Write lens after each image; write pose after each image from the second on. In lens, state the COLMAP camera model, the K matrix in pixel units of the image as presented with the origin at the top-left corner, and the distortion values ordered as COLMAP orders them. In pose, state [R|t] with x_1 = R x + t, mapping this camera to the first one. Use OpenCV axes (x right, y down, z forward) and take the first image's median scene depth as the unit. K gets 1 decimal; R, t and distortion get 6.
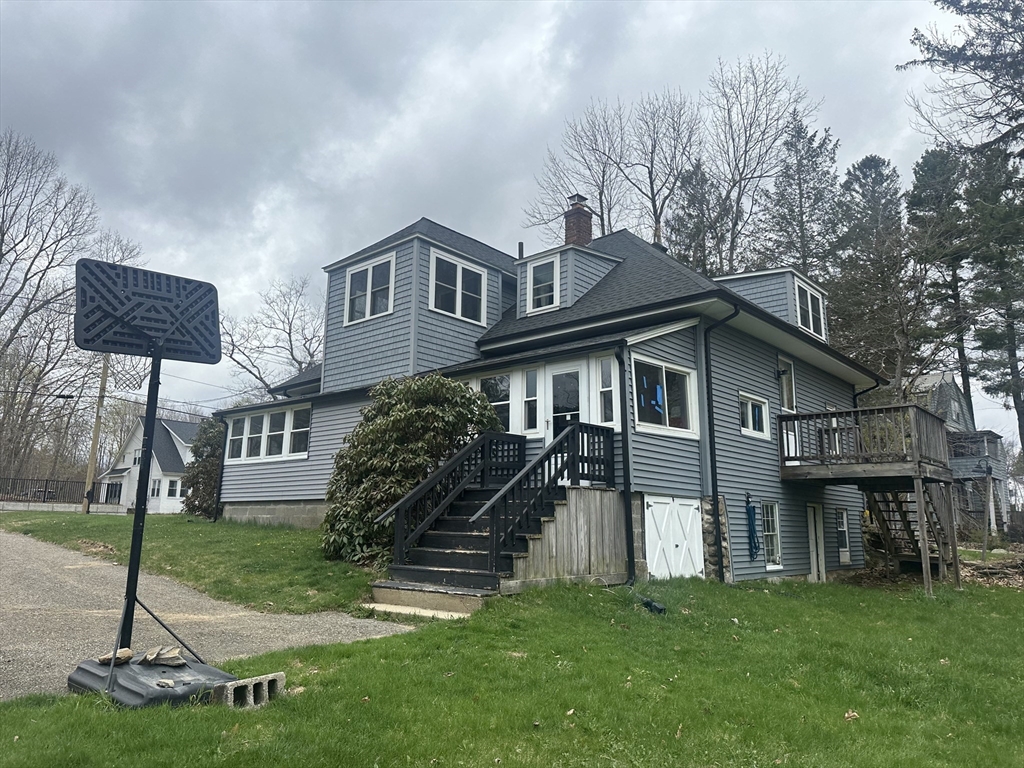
lens RADIAL K [[723.2, 0, 509.6], [0, 723.2, 376.1], [0, 0, 1]] dist [0.012472, 0.000088]
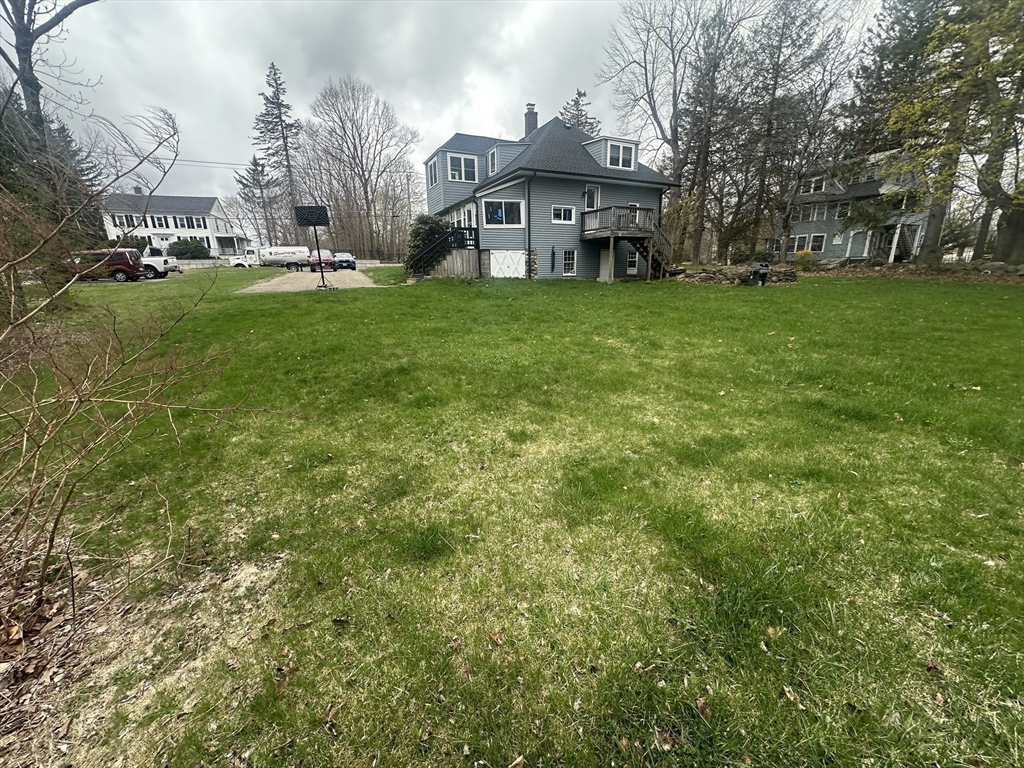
lens RADIAL K [[408.9, 0, 518.2], [0, 408.9, 385.1], [0, 0, 1]] dist [-0.003485, 0.000587]
pose [[0.929032, 0.069144, -0.363481, 0.860081], [0.104117, 0.893832, 0.436148, -0.058275], [0.355048, -0.443040, 0.823199, -0.559584]]
